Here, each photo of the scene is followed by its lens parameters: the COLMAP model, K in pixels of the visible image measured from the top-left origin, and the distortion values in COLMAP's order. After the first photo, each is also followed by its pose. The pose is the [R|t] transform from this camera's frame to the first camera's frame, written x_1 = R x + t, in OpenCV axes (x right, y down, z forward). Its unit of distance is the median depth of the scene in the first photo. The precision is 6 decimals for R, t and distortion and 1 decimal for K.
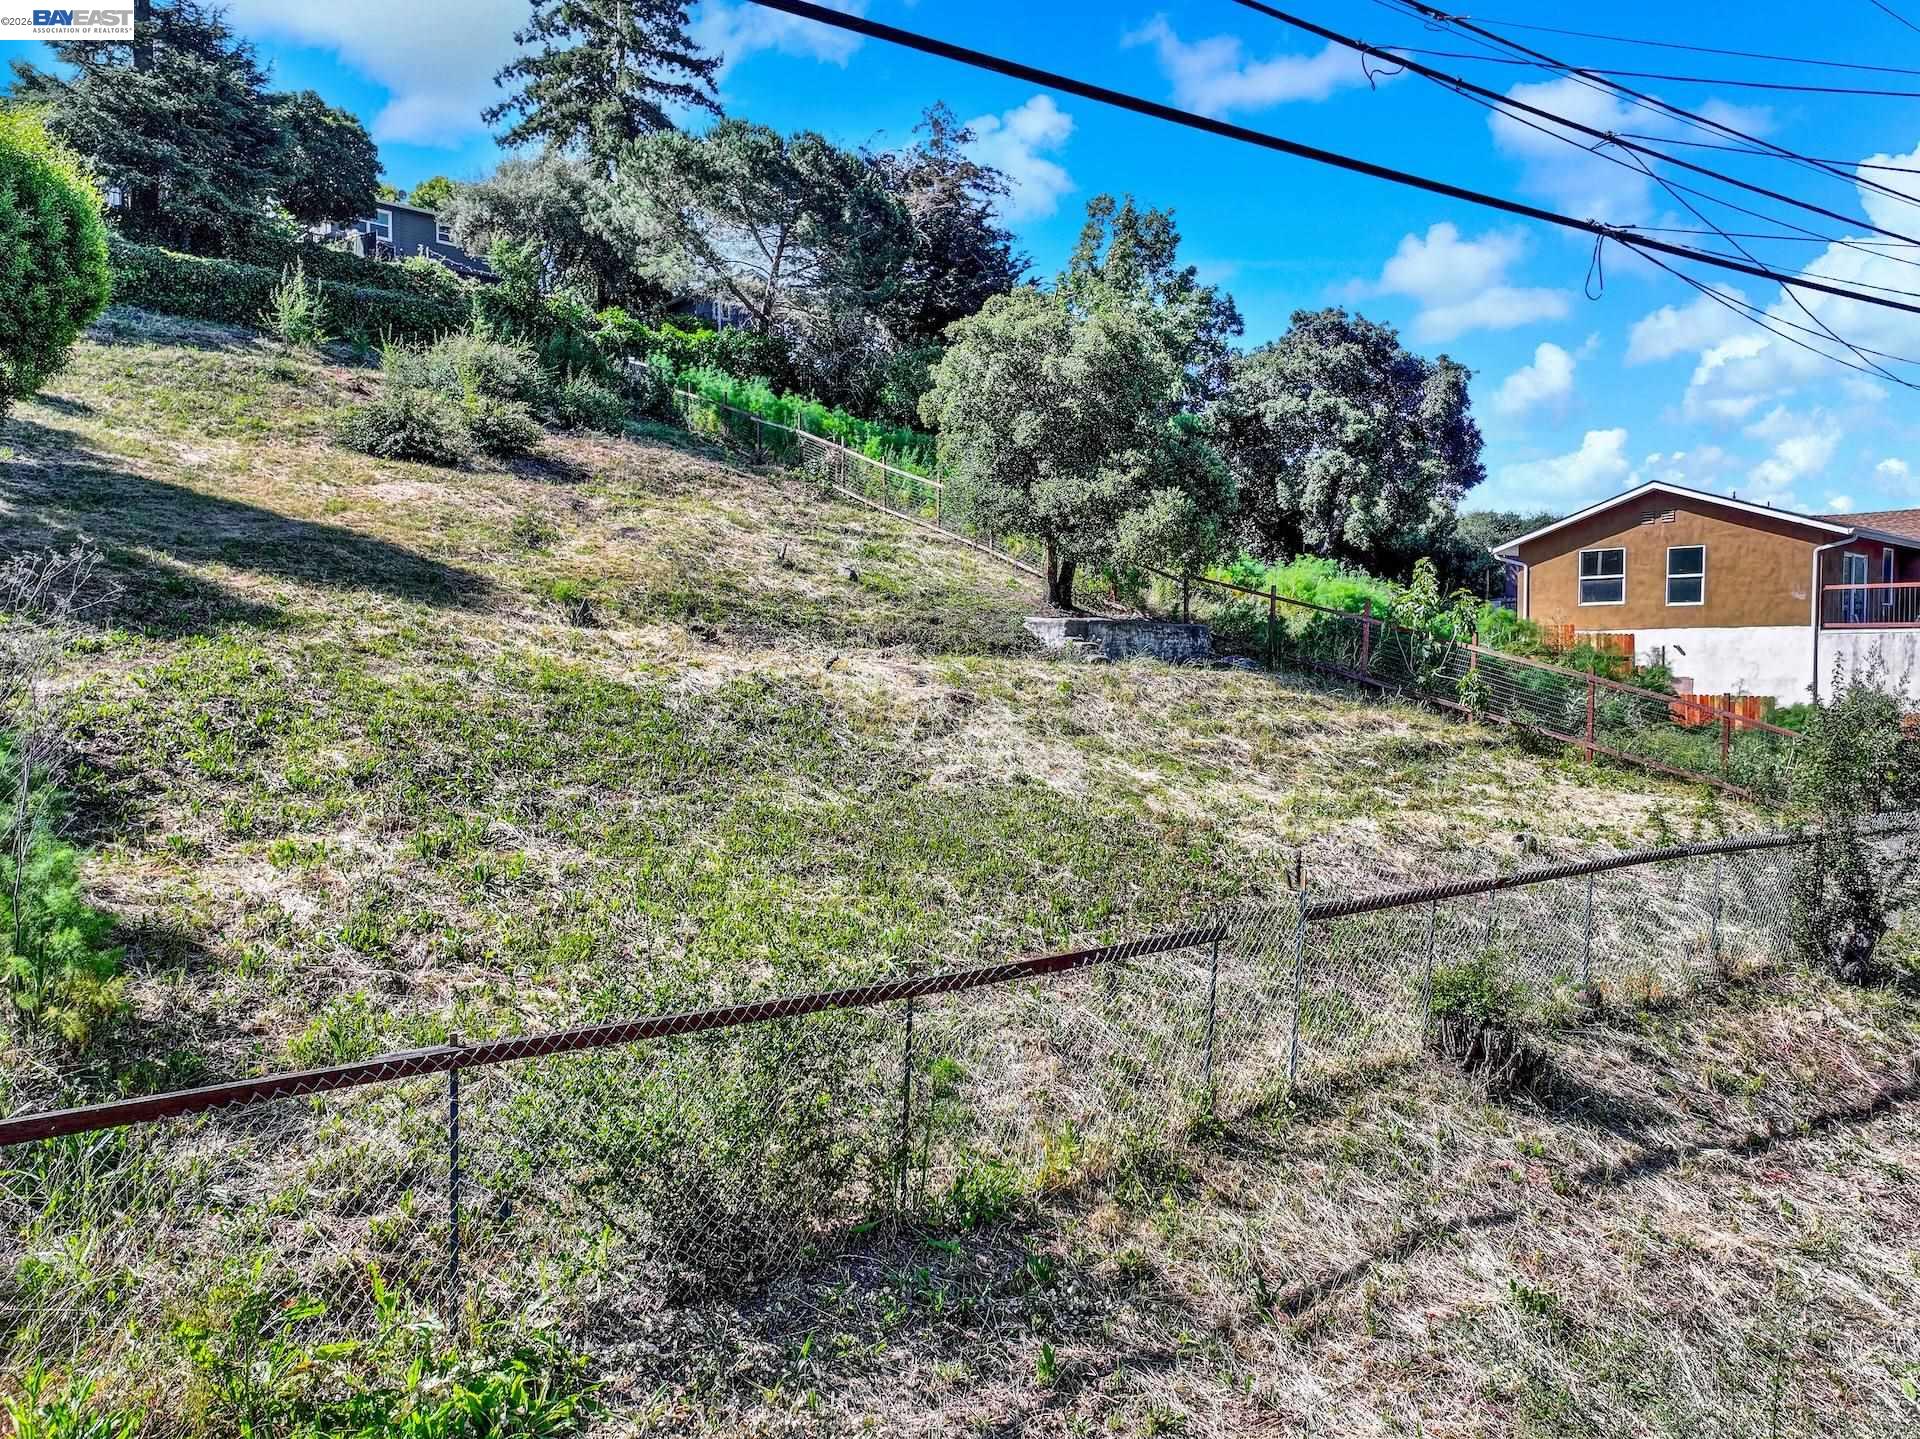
lens RADIAL K [[1347.8, 0, 967.2], [0, 1347.8, 720.6], [0, 0, 1]] dist [-0.006374, 0.019708]
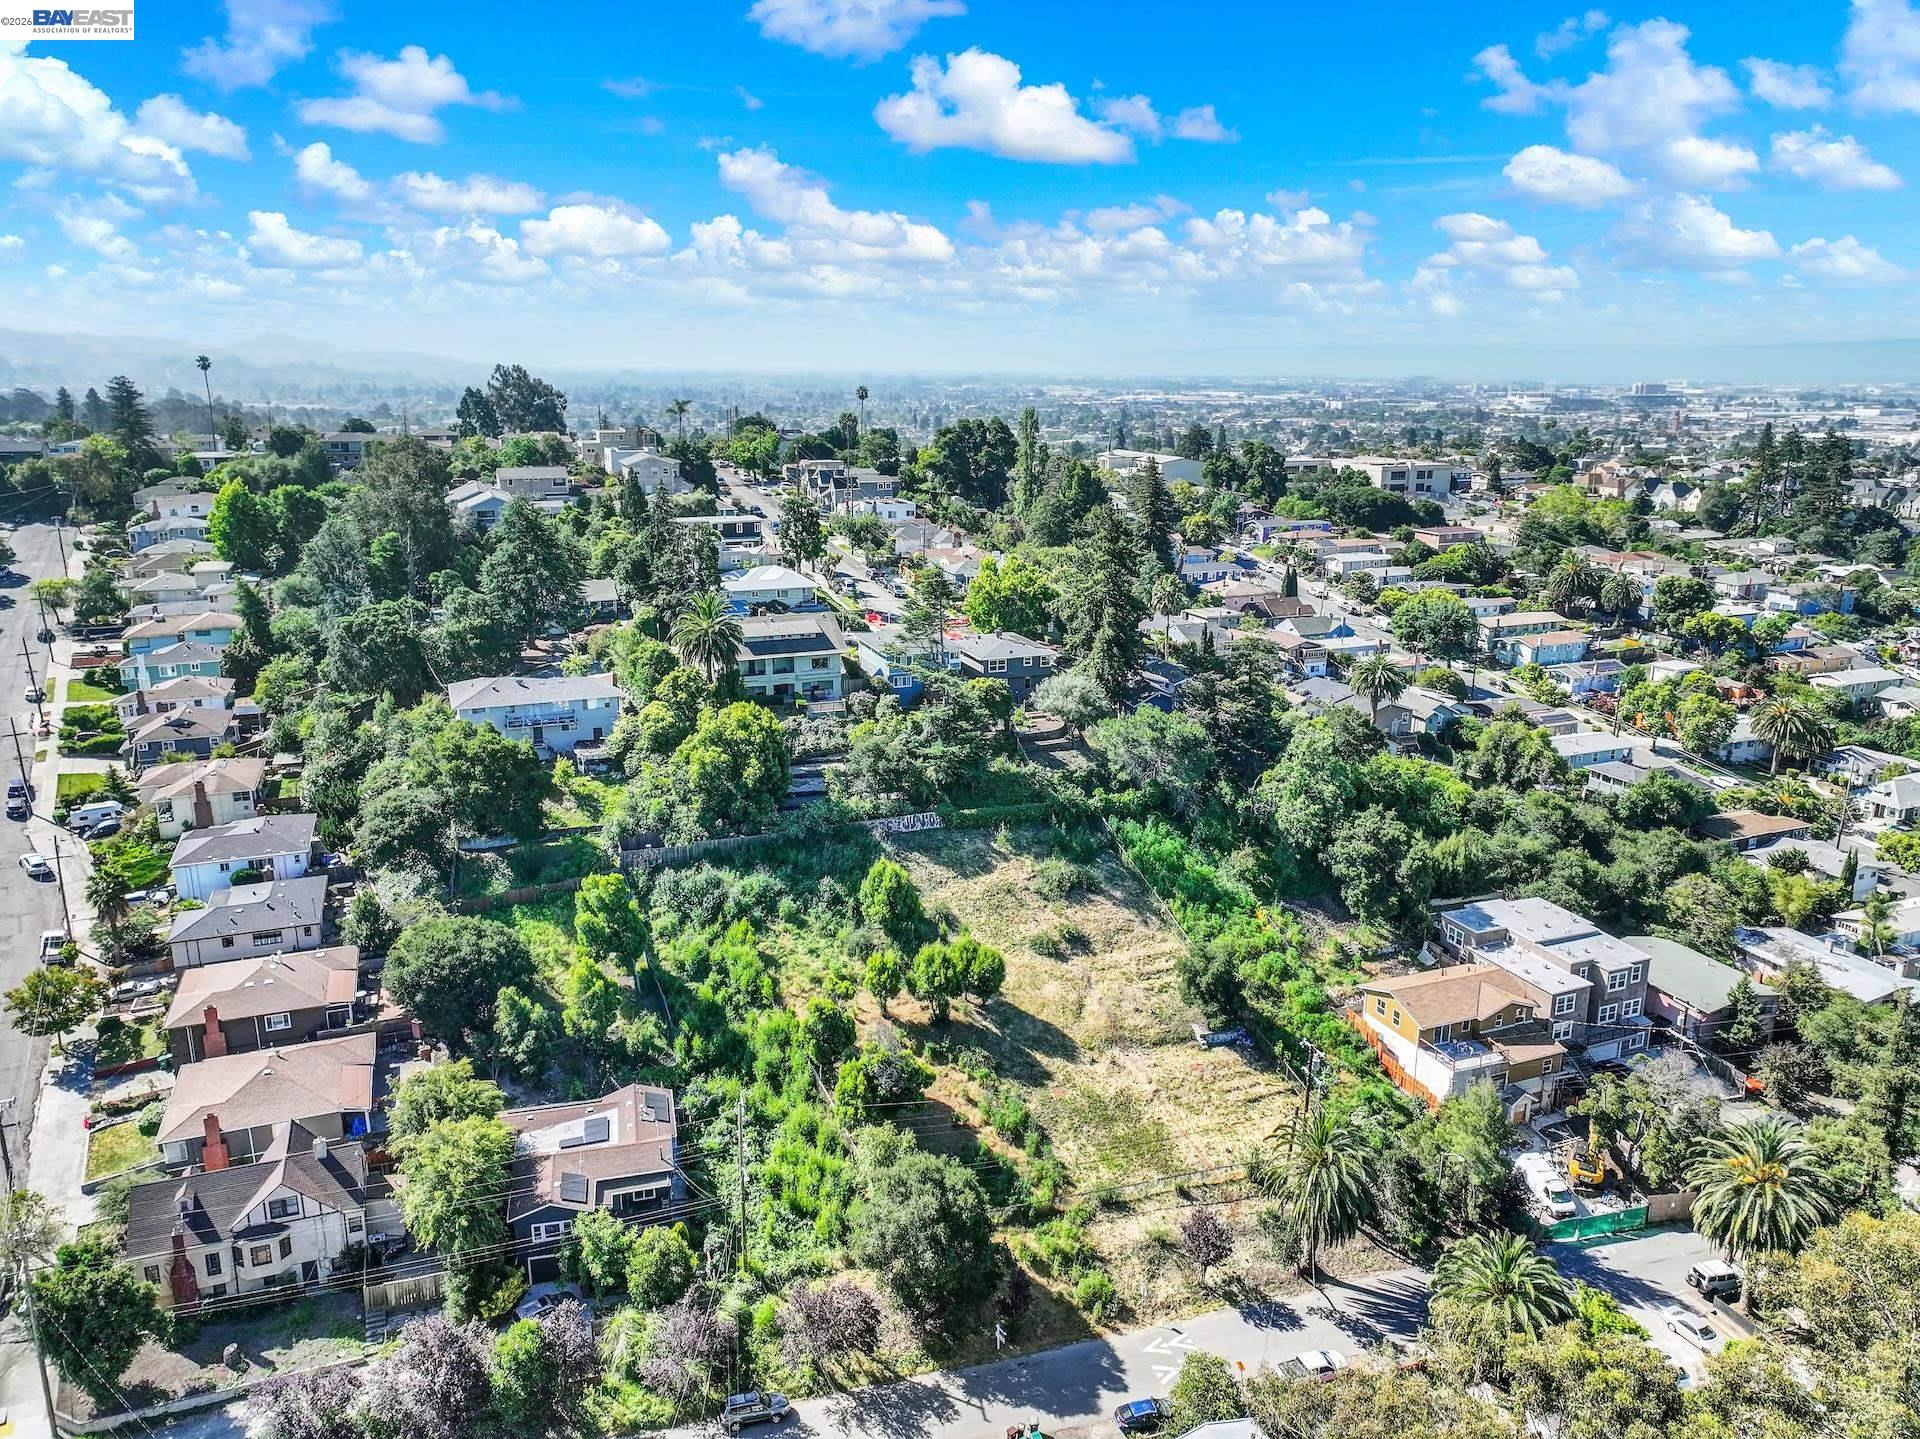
lens RADIAL K [[1347.8, 0, 964.7], [0, 1347.8, 707.5], [0, 0, 1]] dist [-0.006374, 0.019708]
pose [[0.942319, 0.083593, -0.324110, 0.678105], [-0.015311, 0.978064, 0.207743, -1.995638], [0.334366, -0.190798, 0.922928, -3.039460]]
